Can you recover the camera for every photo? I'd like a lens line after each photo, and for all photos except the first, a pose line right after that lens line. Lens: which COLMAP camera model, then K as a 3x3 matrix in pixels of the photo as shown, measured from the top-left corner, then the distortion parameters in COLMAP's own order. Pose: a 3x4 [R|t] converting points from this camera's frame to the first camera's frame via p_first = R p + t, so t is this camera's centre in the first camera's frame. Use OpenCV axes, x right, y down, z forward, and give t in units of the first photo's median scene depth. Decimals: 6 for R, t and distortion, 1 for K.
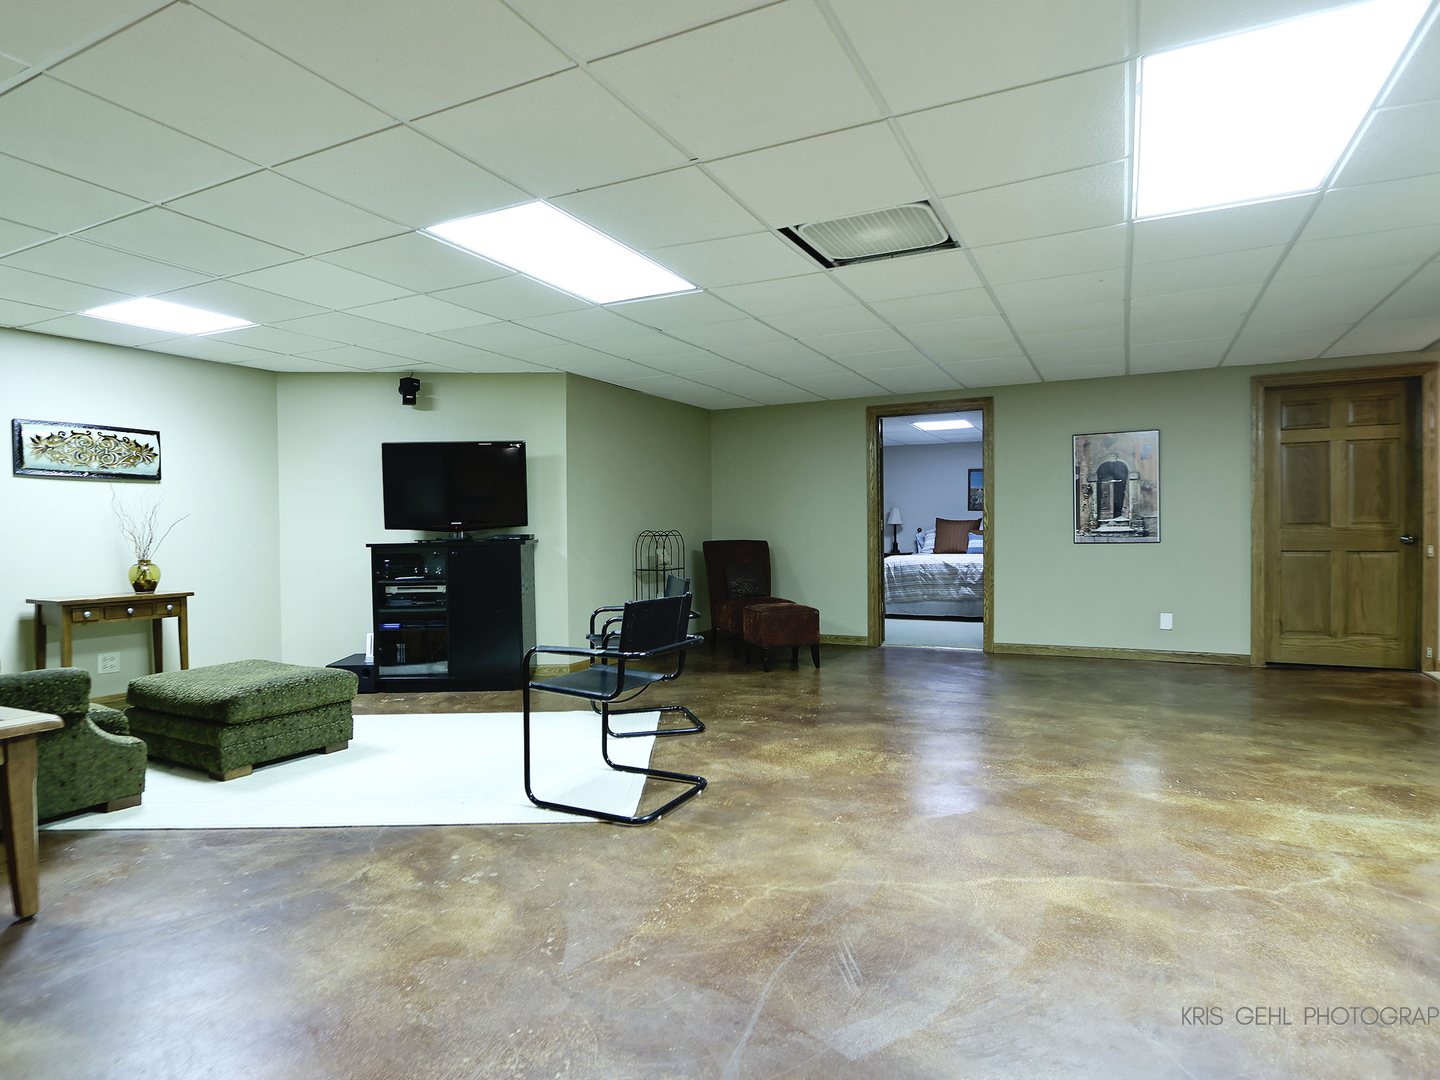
lens RADIAL K [[768.2, 0, 720.2], [0, 768.2, 535.5], [0, 0, 1]] dist [-0.016417, 0.000376]
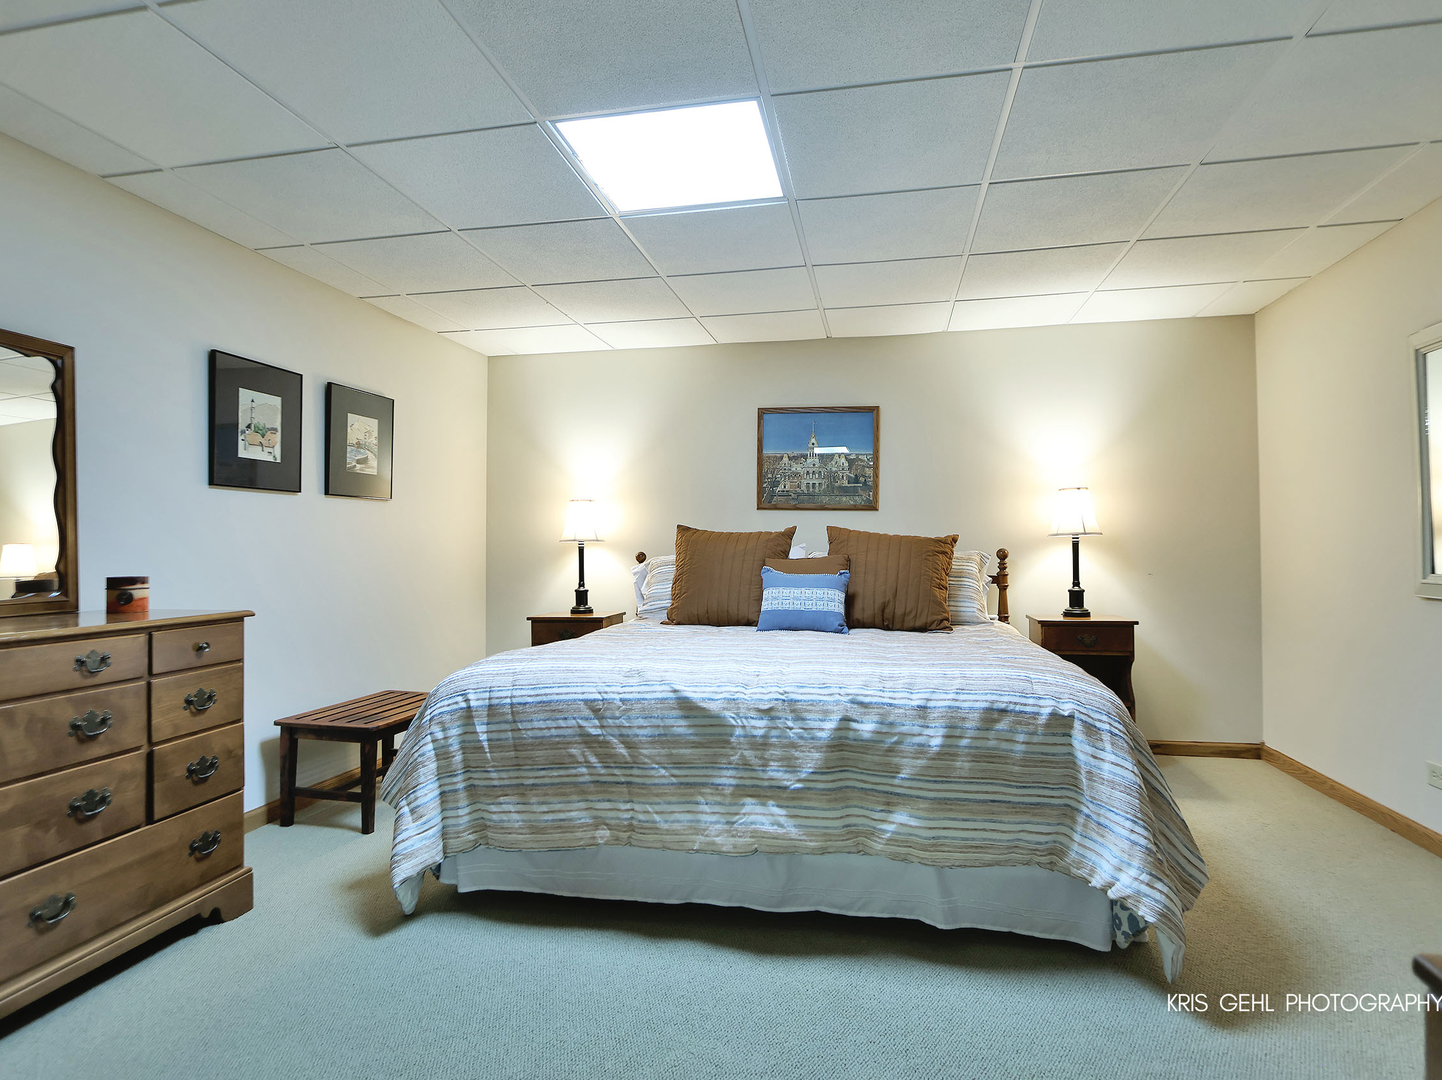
lens RADIAL K [[769.3, 0, 721.2], [0, 769.3, 535.5], [0, 0, 1]] dist [-0.016417, 0.000376]
pose [[0.961192, 0.008445, 0.275750, 0.234127], [0.000288, 0.999500, -0.031612, -0.007114], [-0.275879, 0.030464, 0.960710, 0.748607]]
